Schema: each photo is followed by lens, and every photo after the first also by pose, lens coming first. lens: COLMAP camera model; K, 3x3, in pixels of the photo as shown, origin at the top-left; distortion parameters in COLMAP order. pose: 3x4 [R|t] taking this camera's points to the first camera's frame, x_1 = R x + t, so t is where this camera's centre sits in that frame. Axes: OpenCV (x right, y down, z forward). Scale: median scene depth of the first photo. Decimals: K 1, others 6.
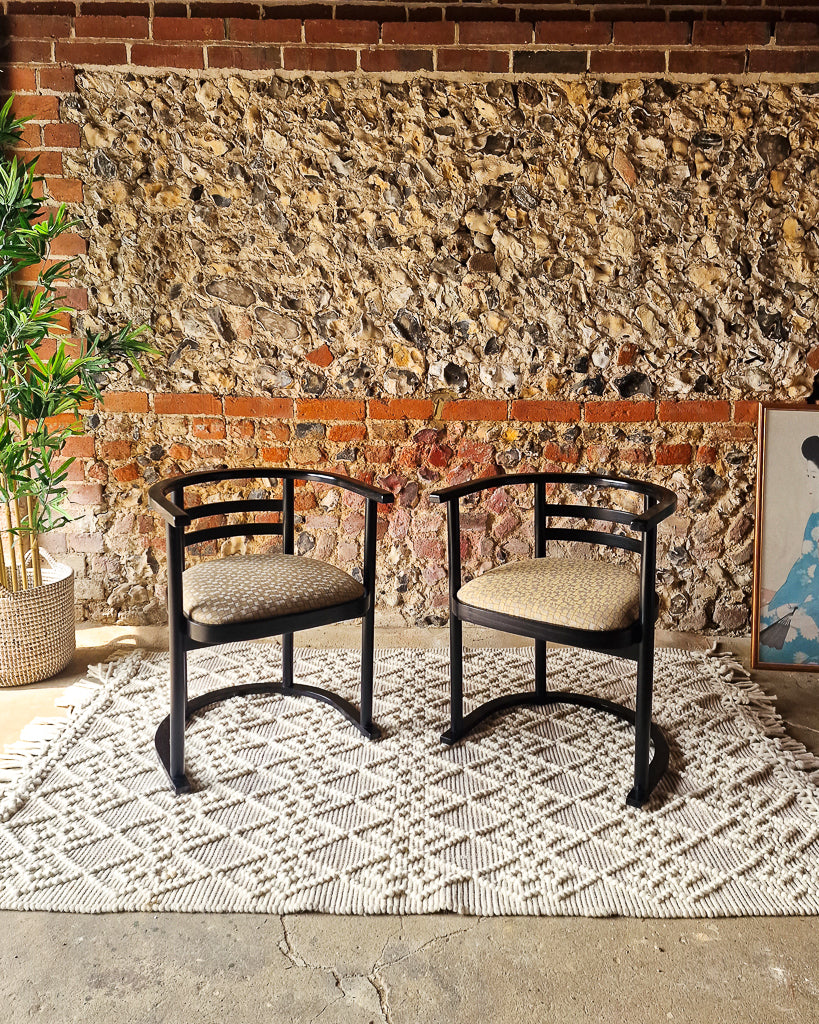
lens RADIAL K [[825.9, 0, 414.0], [0, 825.9, 463.6], [0, 0, 1]] dist [0.070274, -0.069427]
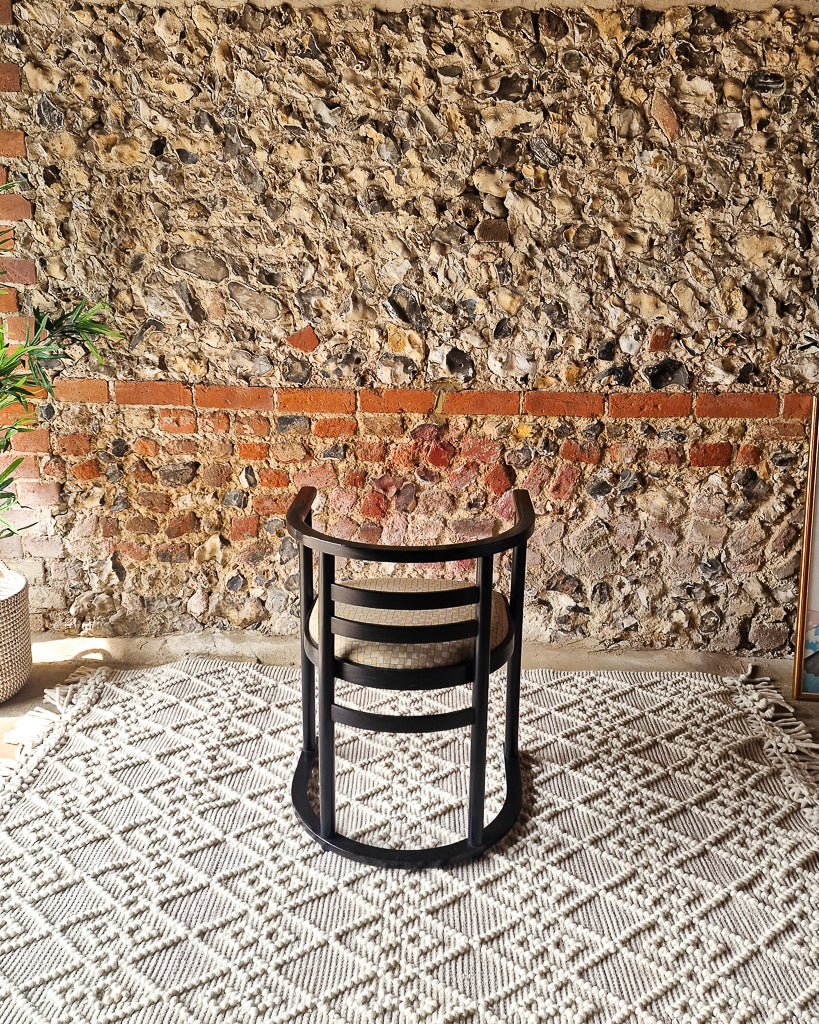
lens RADIAL K [[825.9, 0, 398.8], [0, 825.9, 466.6], [0, 0, 1]] dist [0.070274, -0.069427]
pose [[0.999831, 0.006320, -0.017278, 0.002103], [-0.005101, 0.997552, 0.069737, -0.059218], [0.017676, -0.069637, 0.997416, 0.129839]]
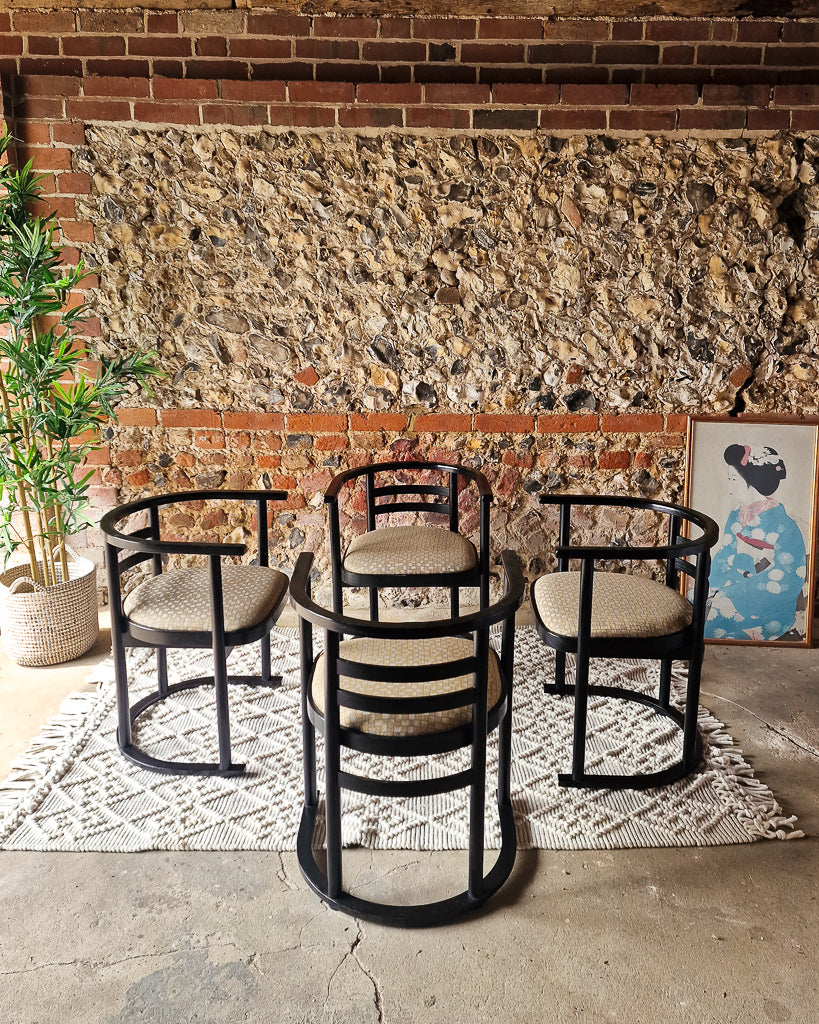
lens RADIAL K [[825.9, 0, 418.9], [0, 825.9, 462.7], [0, 0, 1]] dist [0.070274, -0.069427]
pose [[0.999898, -0.006917, 0.012521, 0.026438], [0.006122, 0.998028, 0.062469, -0.083260], [-0.012928, -0.062386, 0.997968, -0.151139]]
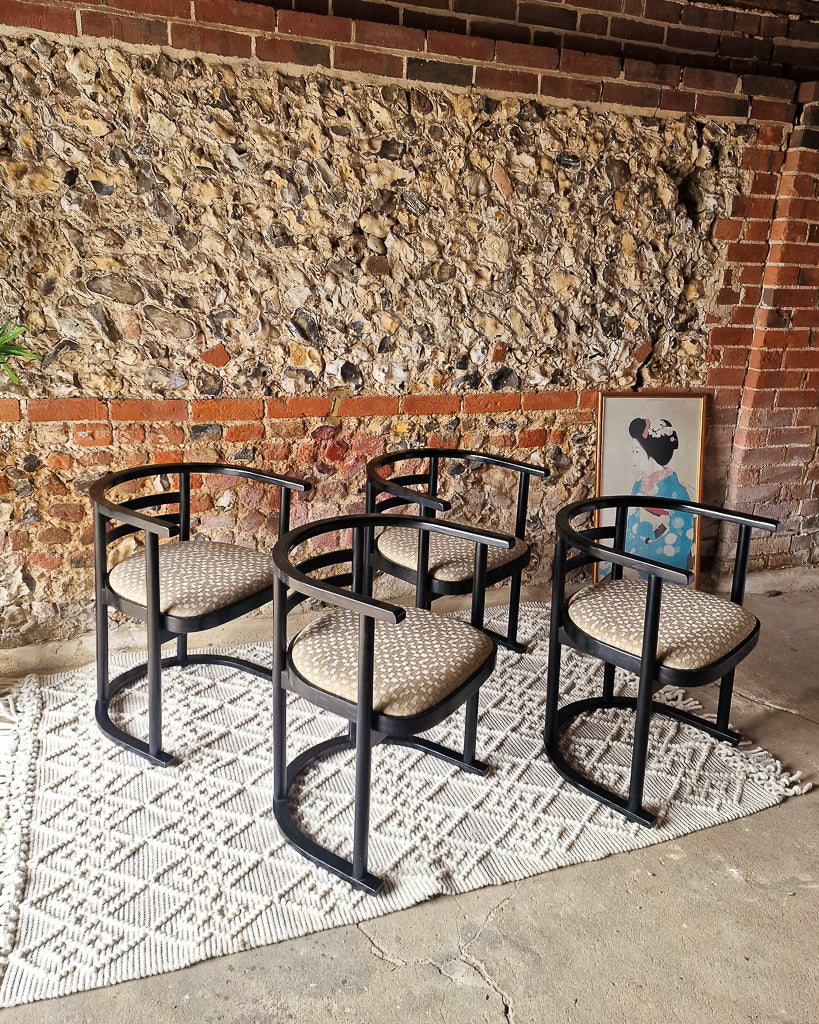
lens RADIAL K [[825.9, 0, 410.9], [0, 825.9, 470.1], [0, 0, 1]] dist [0.070274, -0.069427]
pose [[0.931063, -0.065401, 0.358949, -0.263949], [0.021247, 0.991853, 0.125605, -0.117423], [-0.364239, -0.109320, 0.924867, 0.002275]]
